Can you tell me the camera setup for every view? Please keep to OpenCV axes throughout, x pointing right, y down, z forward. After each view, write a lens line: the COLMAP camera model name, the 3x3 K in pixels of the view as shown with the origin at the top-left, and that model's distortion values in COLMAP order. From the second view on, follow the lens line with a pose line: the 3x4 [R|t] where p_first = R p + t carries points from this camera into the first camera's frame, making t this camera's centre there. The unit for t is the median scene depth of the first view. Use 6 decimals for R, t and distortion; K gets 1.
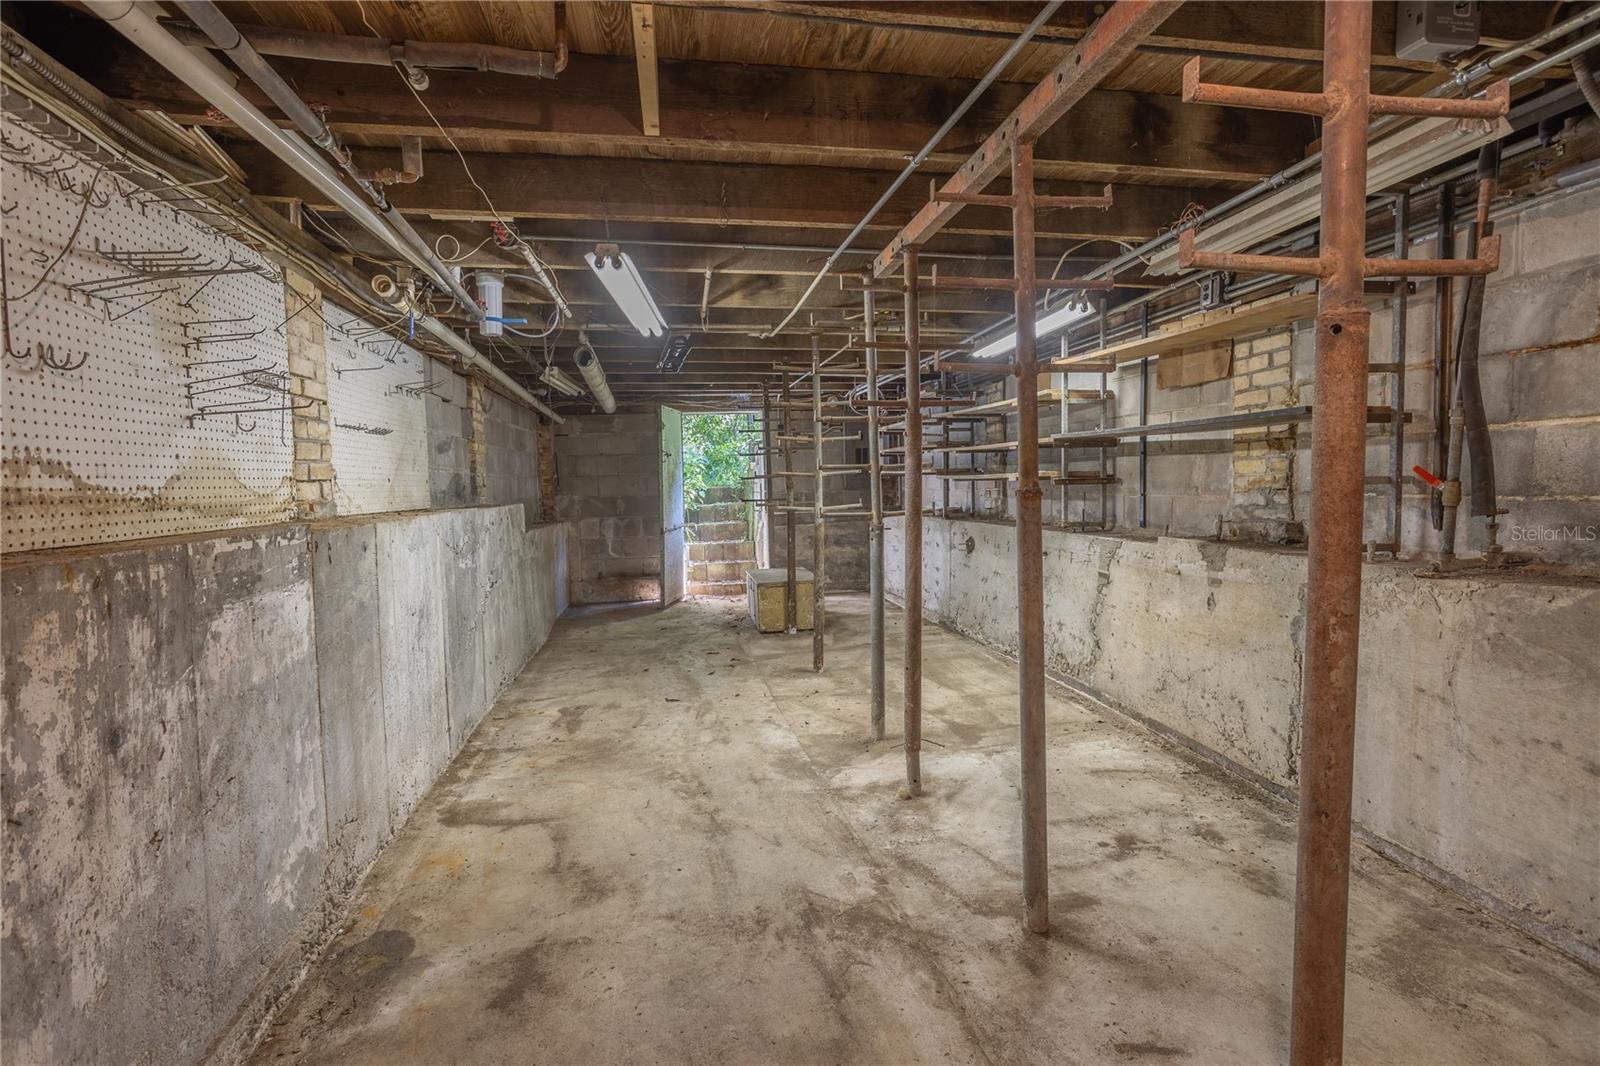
lens RADIAL K [[789.8, 0, 804.4], [0, 789.8, 532.8], [0, 0, 1]] dist [-0.050328, 0.027181]
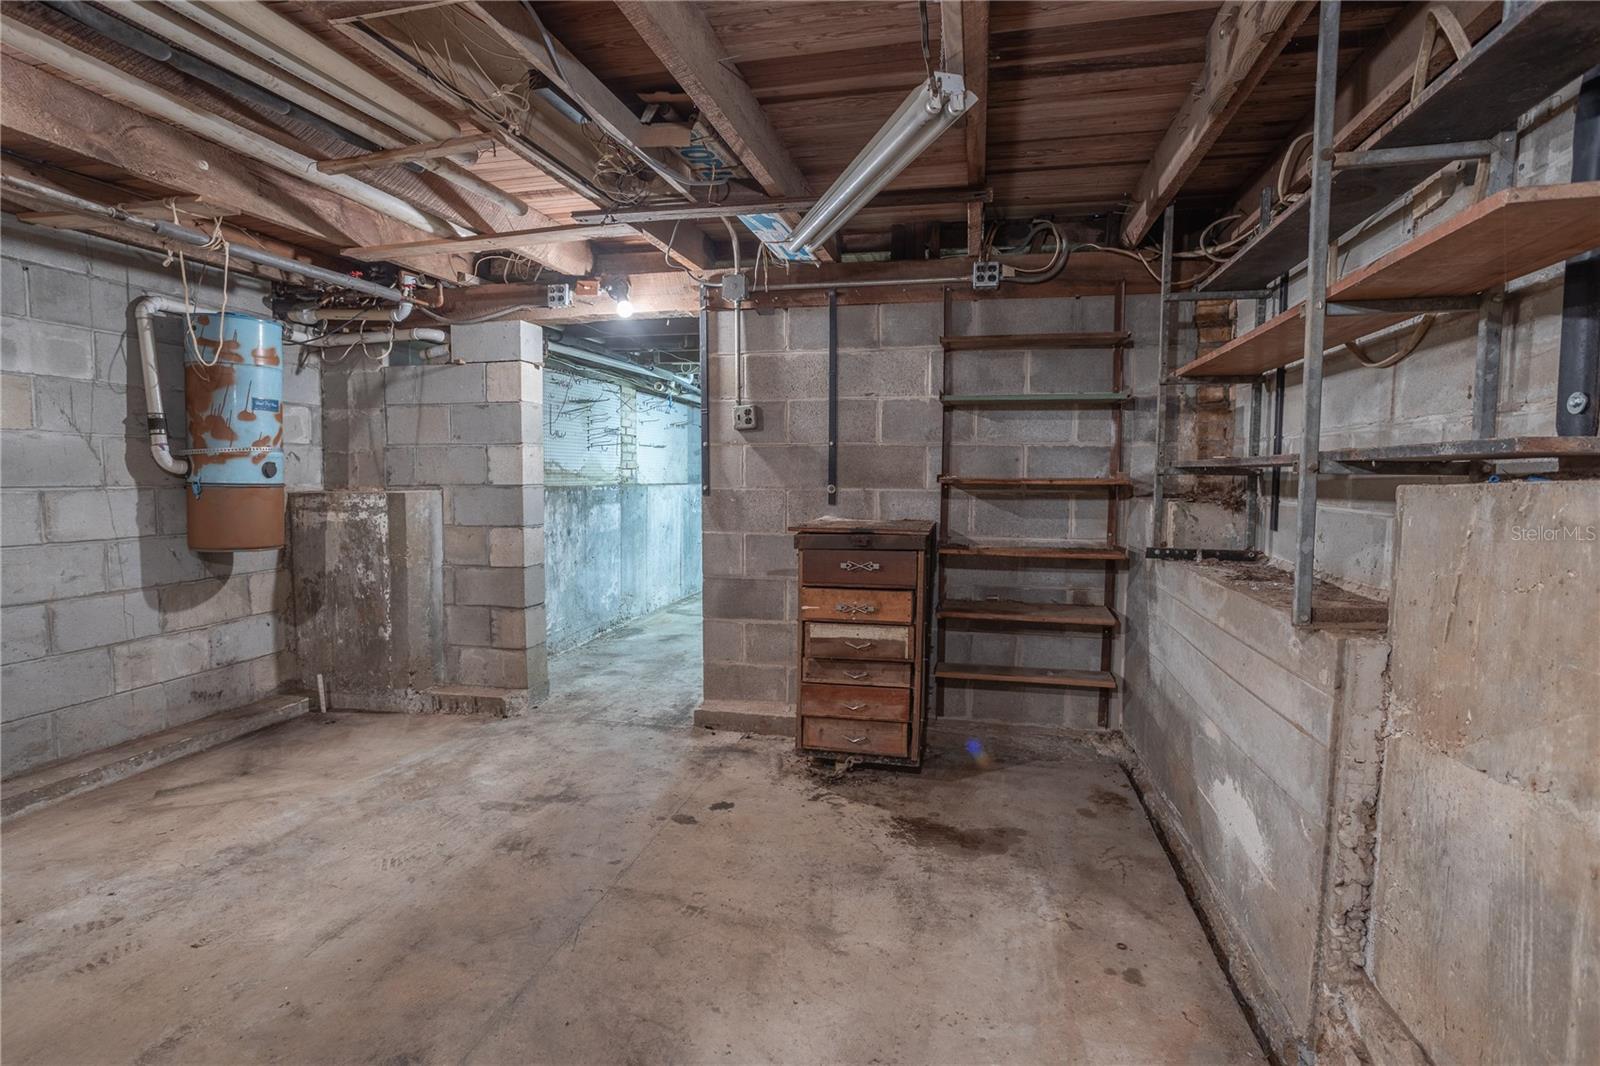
lens RADIAL K [[789.8, 0, 799.6], [0, 789.8, 528.4], [0, 0, 1]] dist [-0.050328, 0.027181]
pose [[0.918595, 0.051723, -0.391801, 1.008750], [-0.050283, 0.998638, 0.013942, 0.070693], [0.391989, 0.006894, 0.919944, -1.279968]]
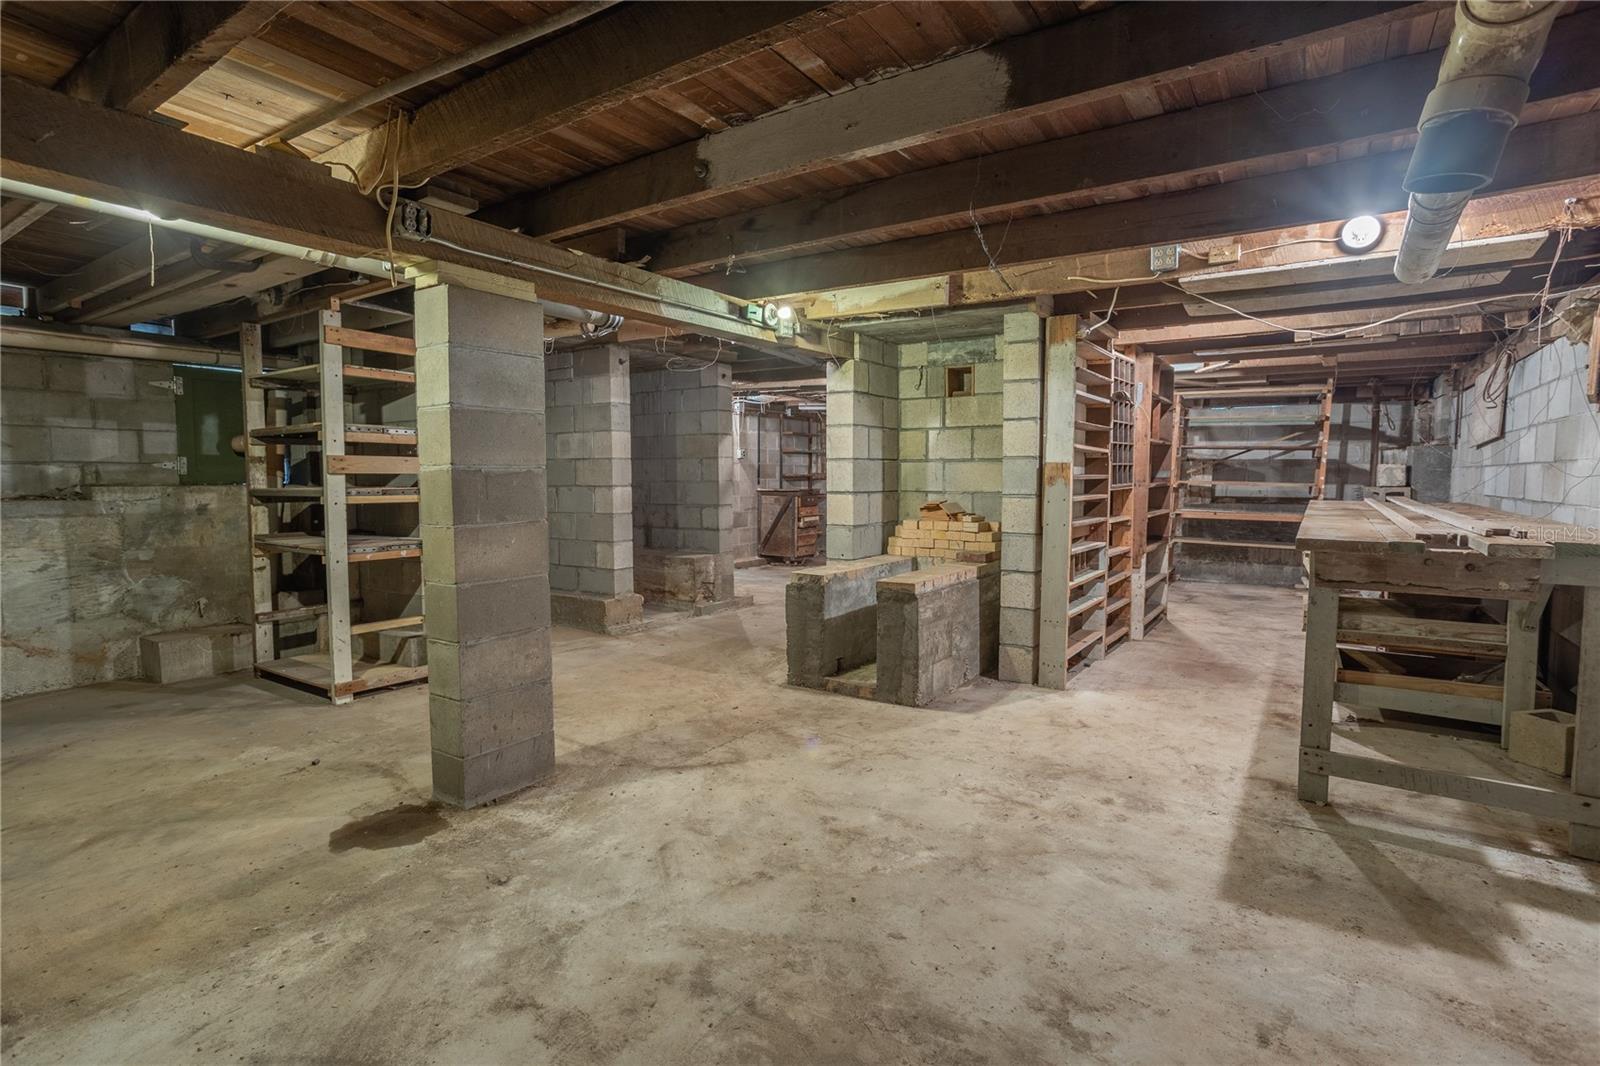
lens RADIAL K [[789.8, 0, 786.3], [0, 789.8, 527.4], [0, 0, 1]] dist [-0.050328, 0.027181]
pose [[0.696828, -0.028391, 0.716676, -2.521559], [0.036037, 0.999340, 0.004550, 0.264254], [-0.716332, 0.022656, 0.697391, -3.011872]]
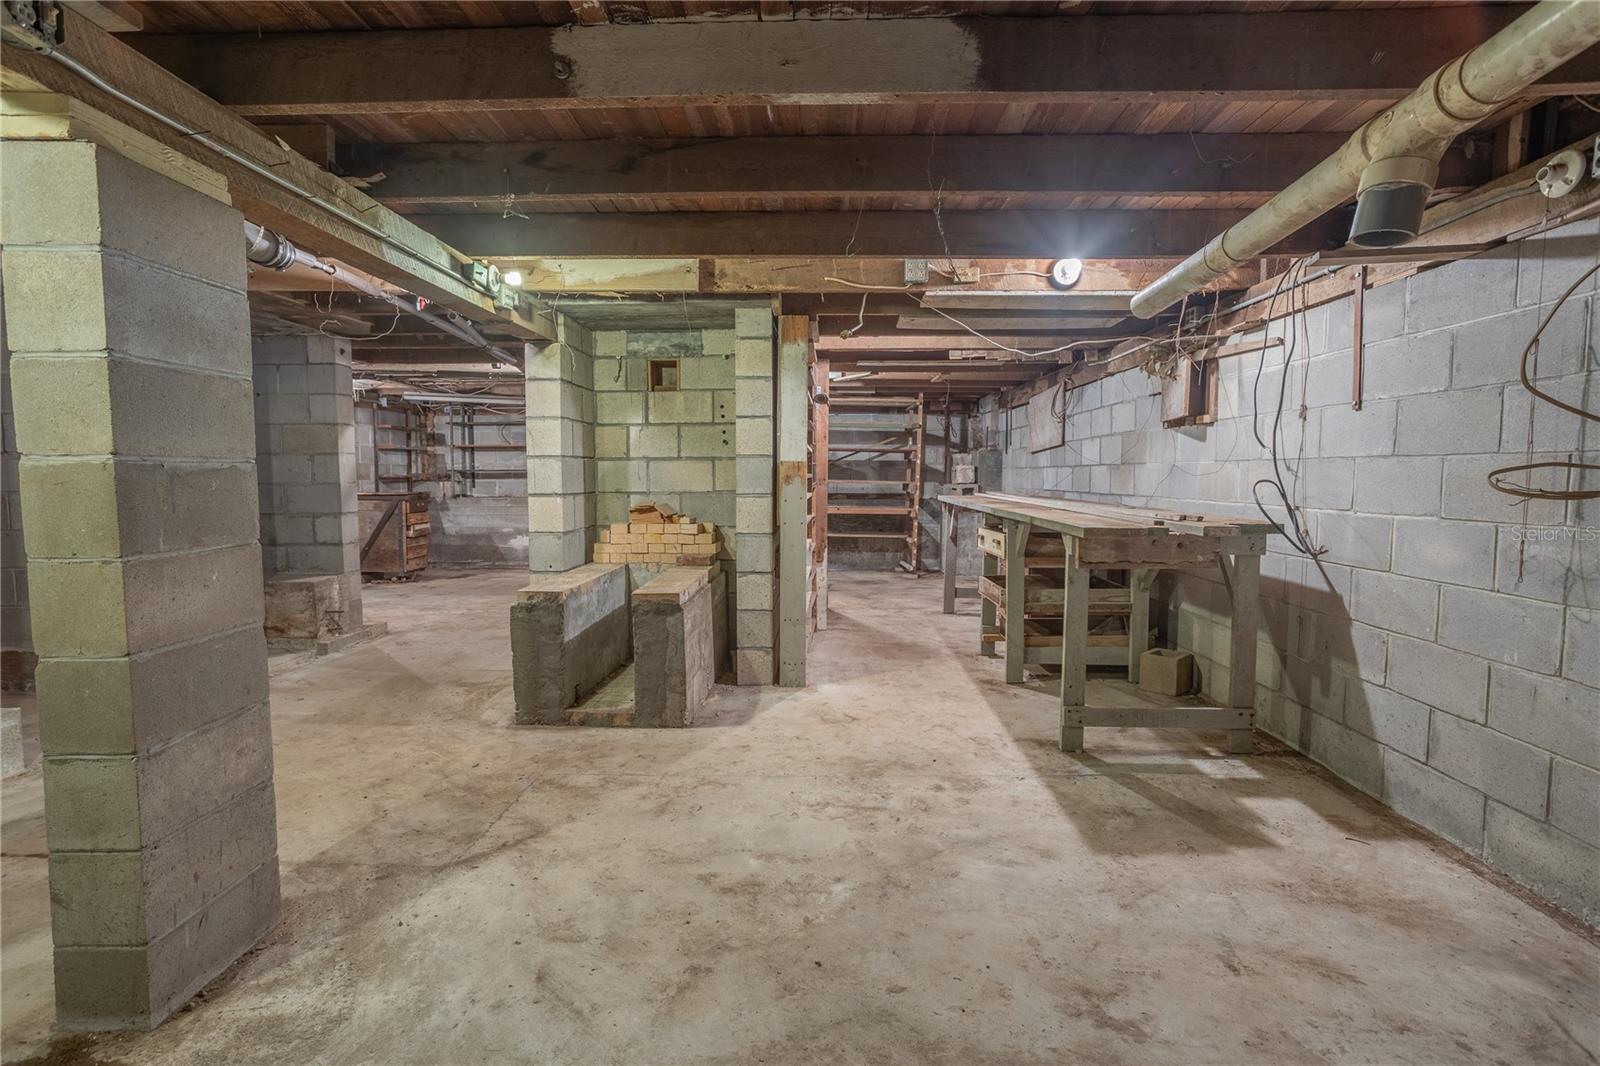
lens RADIAL K [[789.8, 0, 823.2], [0, 789.8, 527.8], [0, 0, 1]] dist [-0.050328, 0.027181]
pose [[0.193762, -0.045920, 0.979973, -2.565002], [0.063958, 0.997370, 0.034089, 0.244448], [-0.978962, 0.056072, 0.196189, -2.677657]]
